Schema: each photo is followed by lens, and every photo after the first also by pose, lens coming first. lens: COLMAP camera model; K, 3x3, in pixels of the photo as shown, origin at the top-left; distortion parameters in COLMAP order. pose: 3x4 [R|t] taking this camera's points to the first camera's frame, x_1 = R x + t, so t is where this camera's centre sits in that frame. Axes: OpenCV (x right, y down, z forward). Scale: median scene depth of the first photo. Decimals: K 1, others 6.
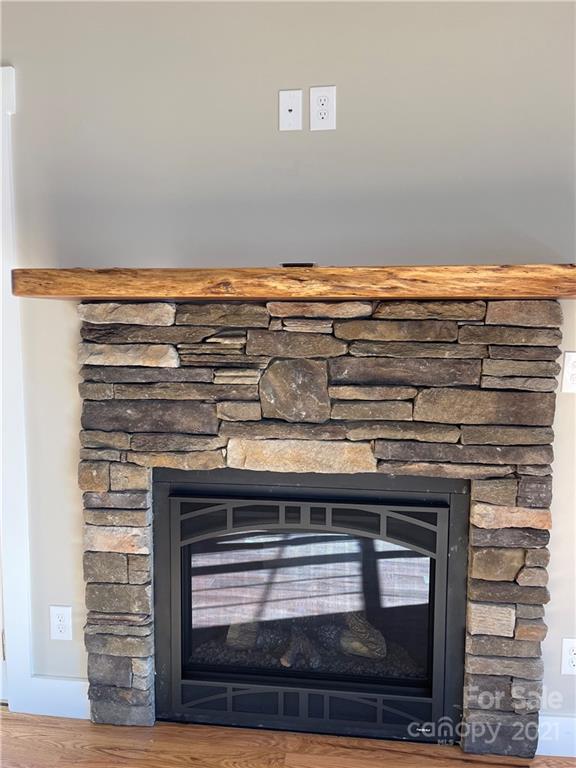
lens RADIAL K [[583.0, 0, 289.2], [0, 583.0, 389.2], [0, 0, 1]] dist [0.077420, -0.096808]
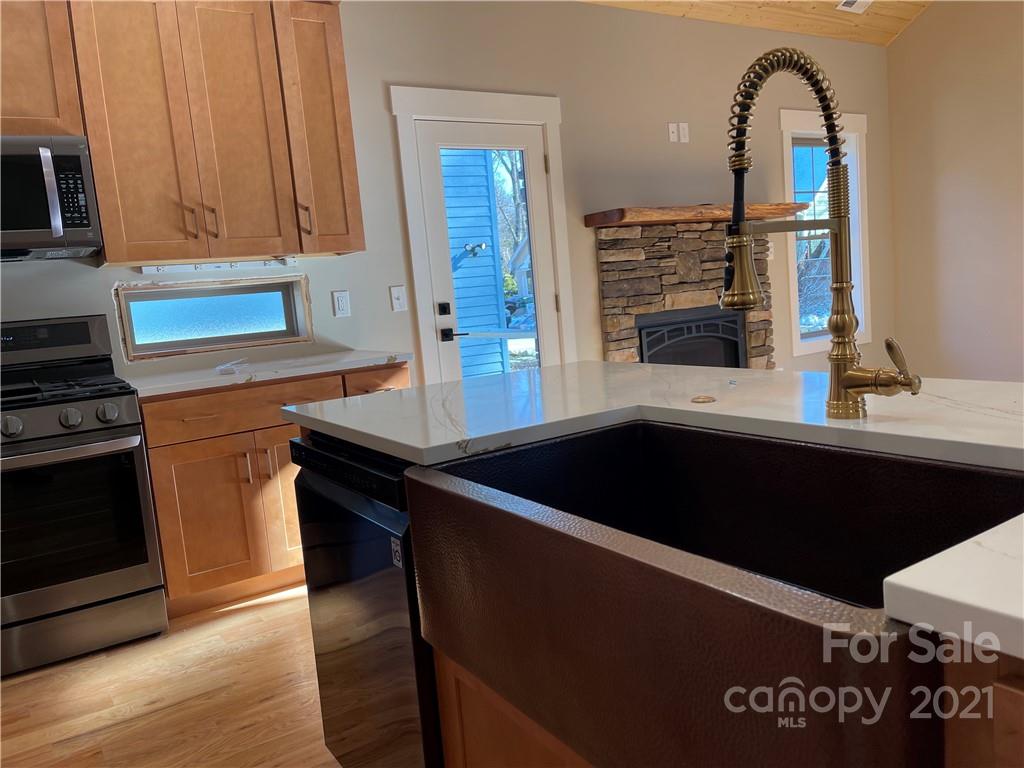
lens RADIAL K [[777.3, 0, 508.1], [0, 777.3, 380.4], [0, 0, 1]] dist [0.077420, -0.096808]
pose [[0.765697, -0.145141, 0.626612, -2.251880], [0.160212, 0.986540, 0.032737, 0.203920], [-0.622929, 0.075324, 0.778644, -0.711550]]
